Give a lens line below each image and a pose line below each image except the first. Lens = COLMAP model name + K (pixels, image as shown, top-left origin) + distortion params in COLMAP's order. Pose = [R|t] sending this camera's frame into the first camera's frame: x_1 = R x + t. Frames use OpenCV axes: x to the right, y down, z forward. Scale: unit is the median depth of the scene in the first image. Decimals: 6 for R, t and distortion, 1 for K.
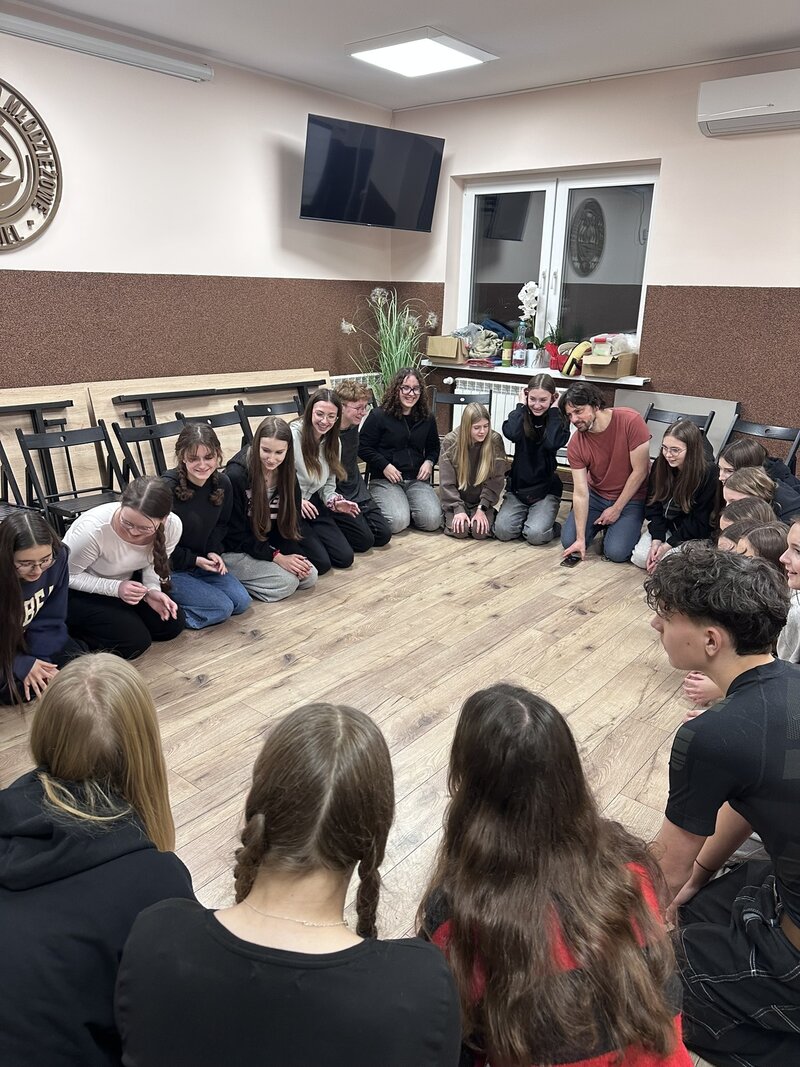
lens RADIAL K [[749.8, 0, 400.0], [0, 749.8, 533.5], [0, 0, 1]] dist [0.078911, -0.082155]
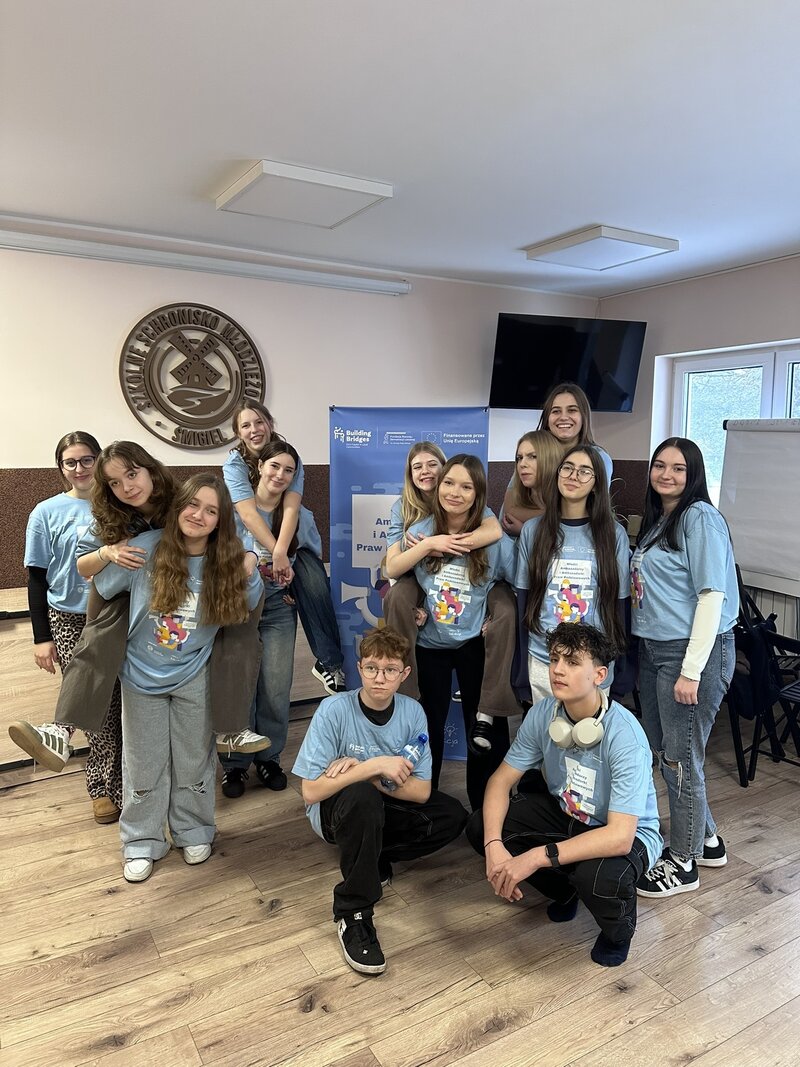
lens RADIAL K [[749.8, 0, 400.0], [0, 749.8, 533.5], [0, 0, 1]] dist [0.078911, -0.082155]
pose [[0.940650, 0.020378, -0.338765, 0.113604], [-0.088228, 0.978558, -0.186119, -0.055056], [0.327708, 0.204961, 0.922279, 0.070104]]
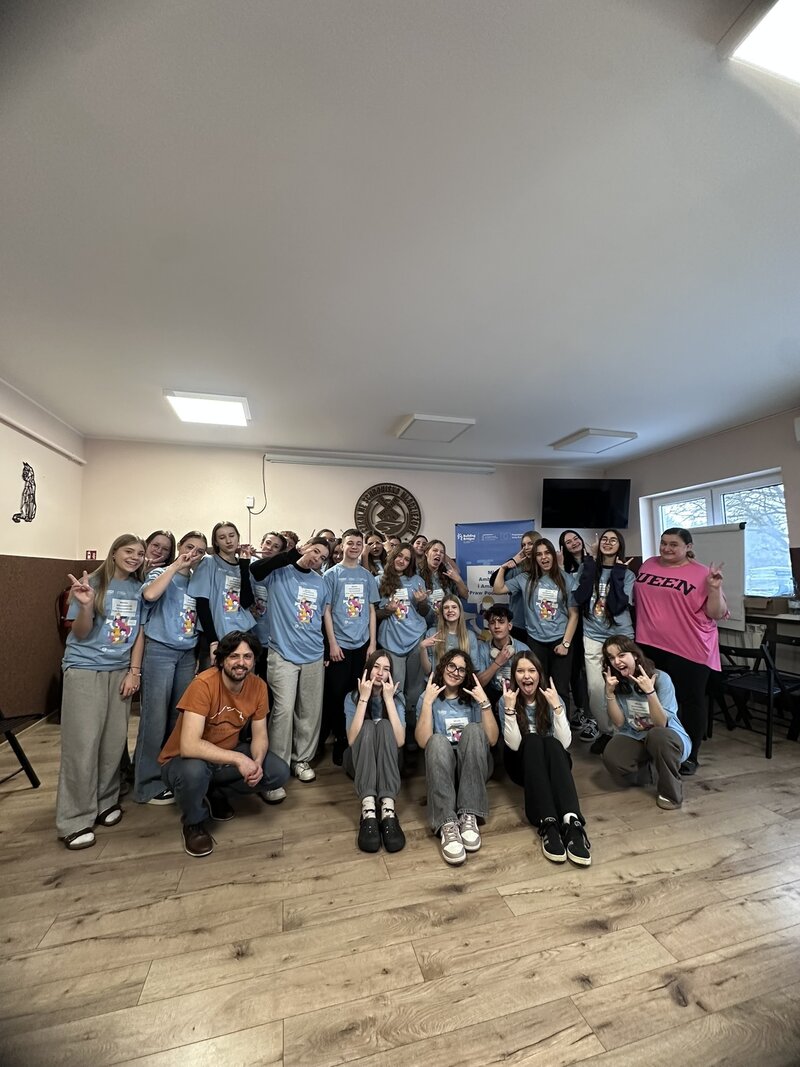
lens RADIAL K [[425.7, 0, 397.6], [0, 425.7, 535.7], [0, 0, 1]] dist [-0.001474, -0.000204]
pose [[0.816027, -0.081626, -0.572221, 0.201531], [-0.153515, 0.923818, -0.350704, 0.033106], [0.557255, 0.374029, 0.741329, 0.025339]]
